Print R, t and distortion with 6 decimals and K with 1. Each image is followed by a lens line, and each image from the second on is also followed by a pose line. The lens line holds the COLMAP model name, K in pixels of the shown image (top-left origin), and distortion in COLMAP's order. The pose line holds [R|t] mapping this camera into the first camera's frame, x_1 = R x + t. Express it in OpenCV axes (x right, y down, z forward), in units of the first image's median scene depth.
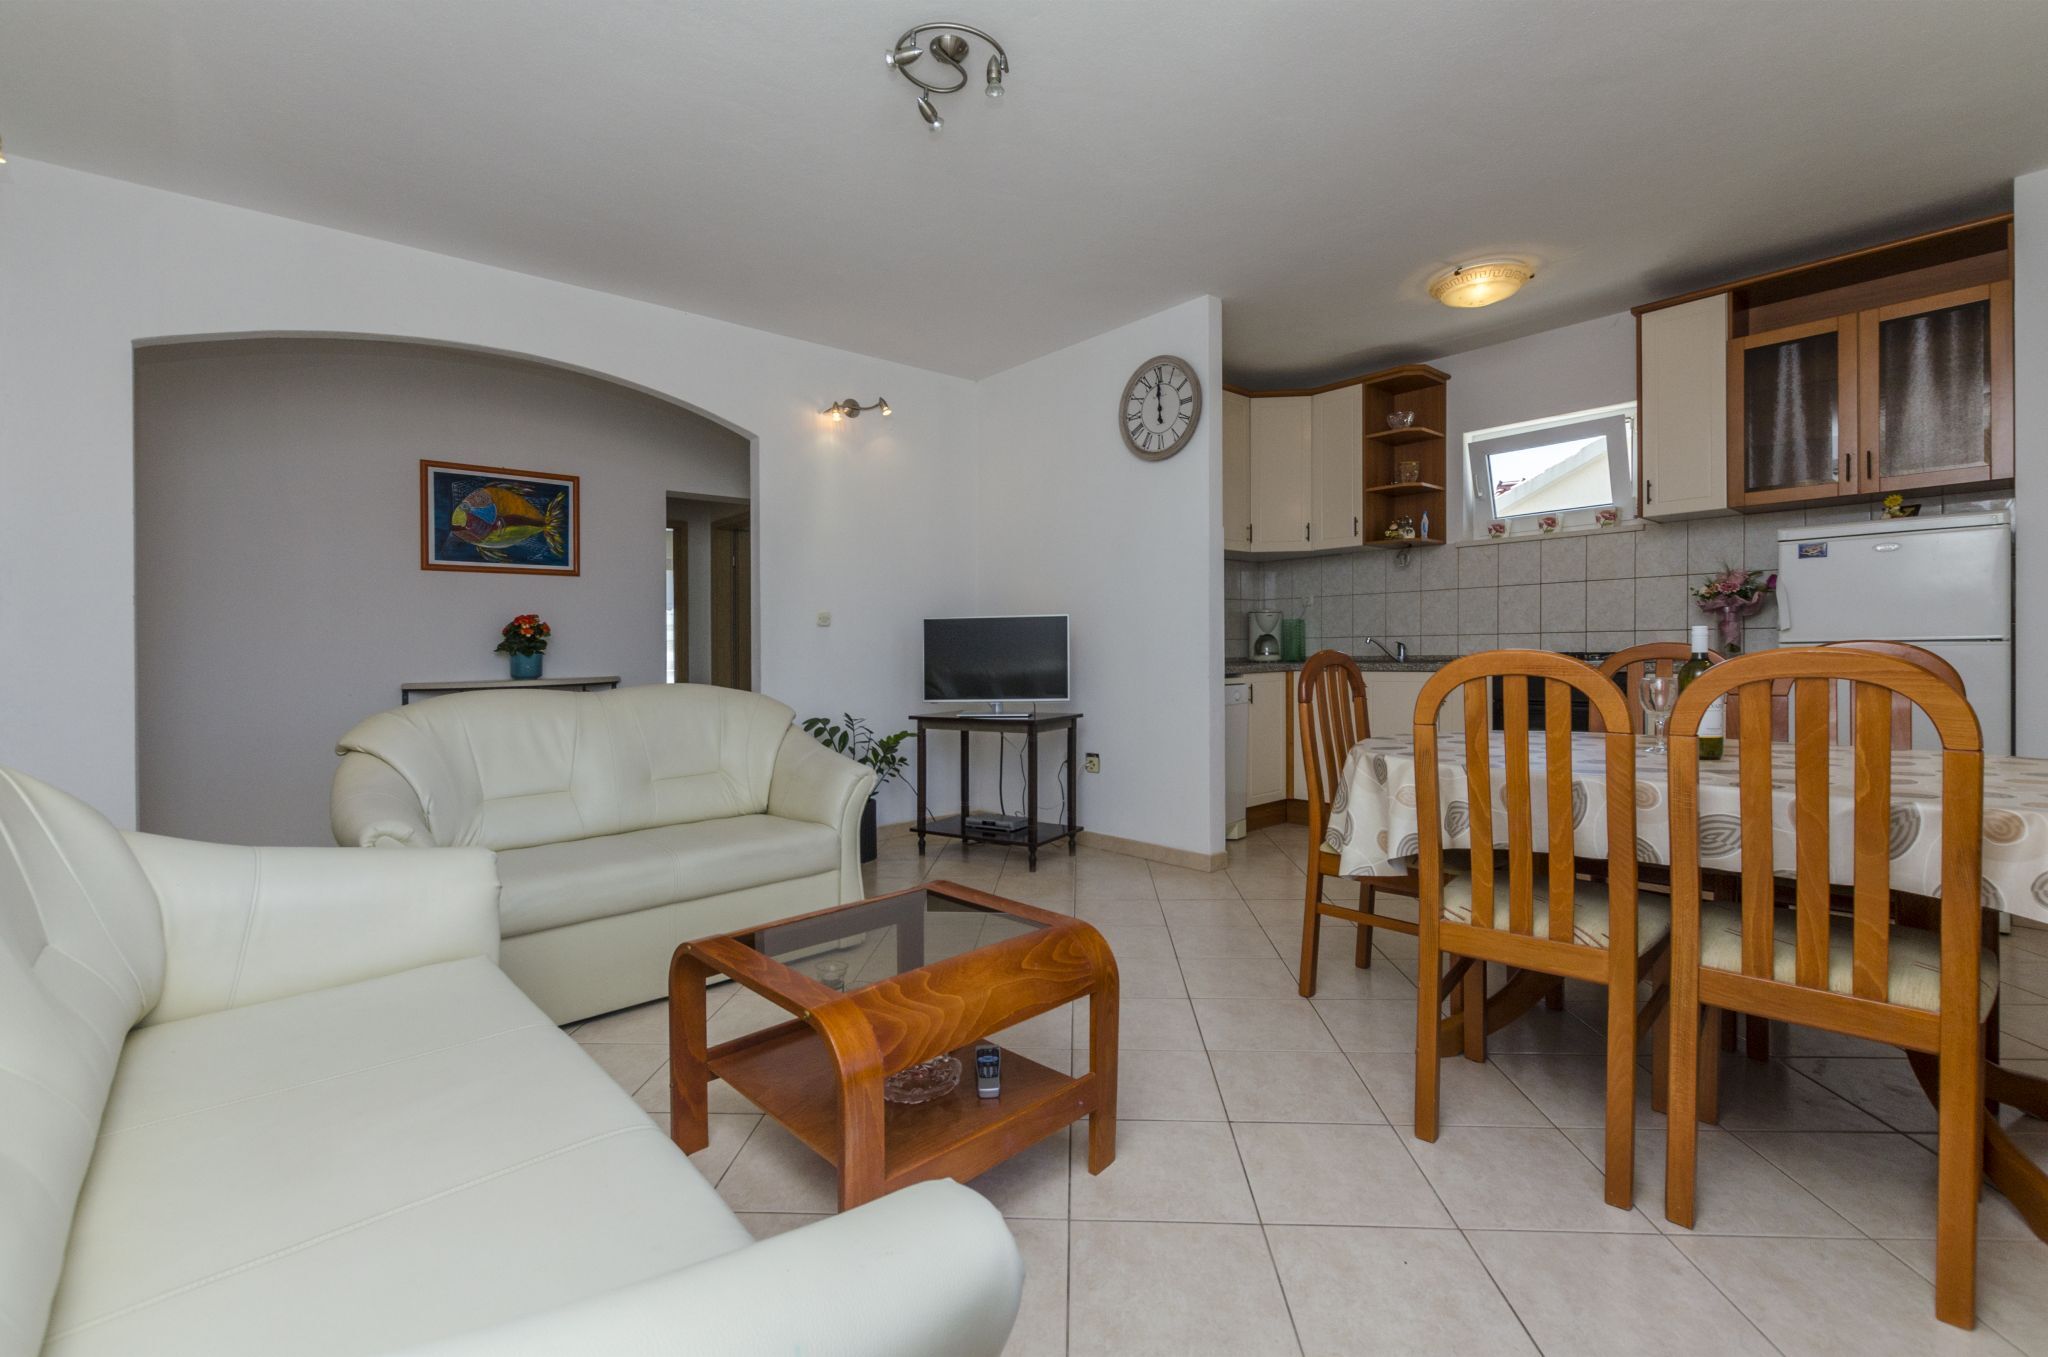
lens RADIAL K [[911.9, 0, 1050.8], [0, 911.9, 680.8], [0, 0, 1]] dist [0.016704, -0.008450]
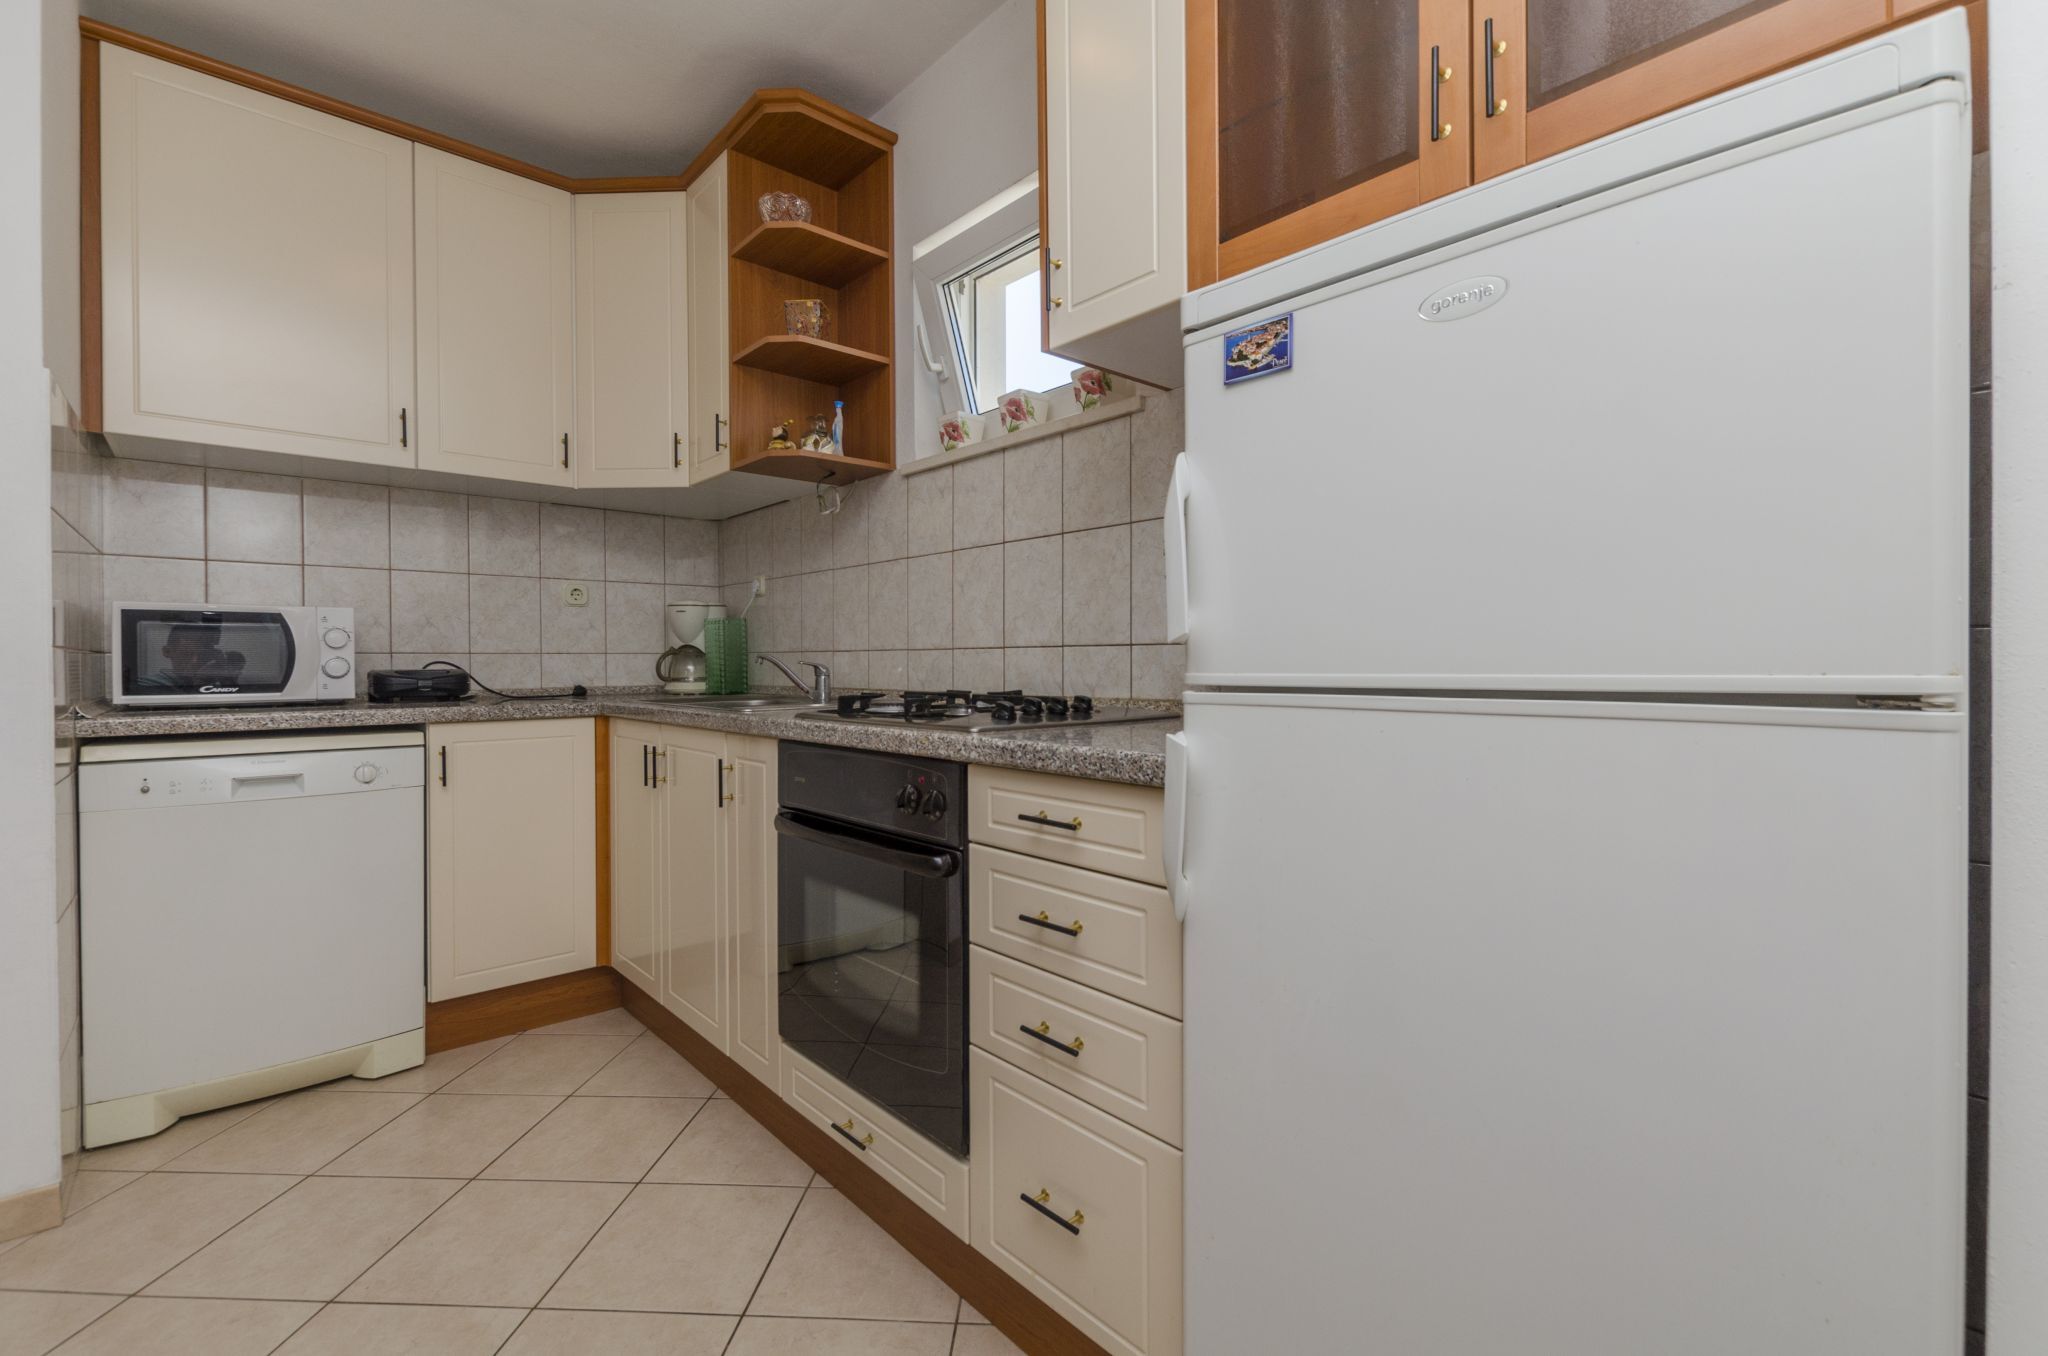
lens RADIAL K [[911.9, 0, 1050.8], [0, 911.9, 680.3], [0, 0, 1]] dist [0.016704, -0.008450]
pose [[0.999923, 0.010045, -0.007320, 0.538531], [-0.010141, 0.999862, -0.013180, -0.028223], [0.007186, 0.013254, 0.999886, 0.510501]]
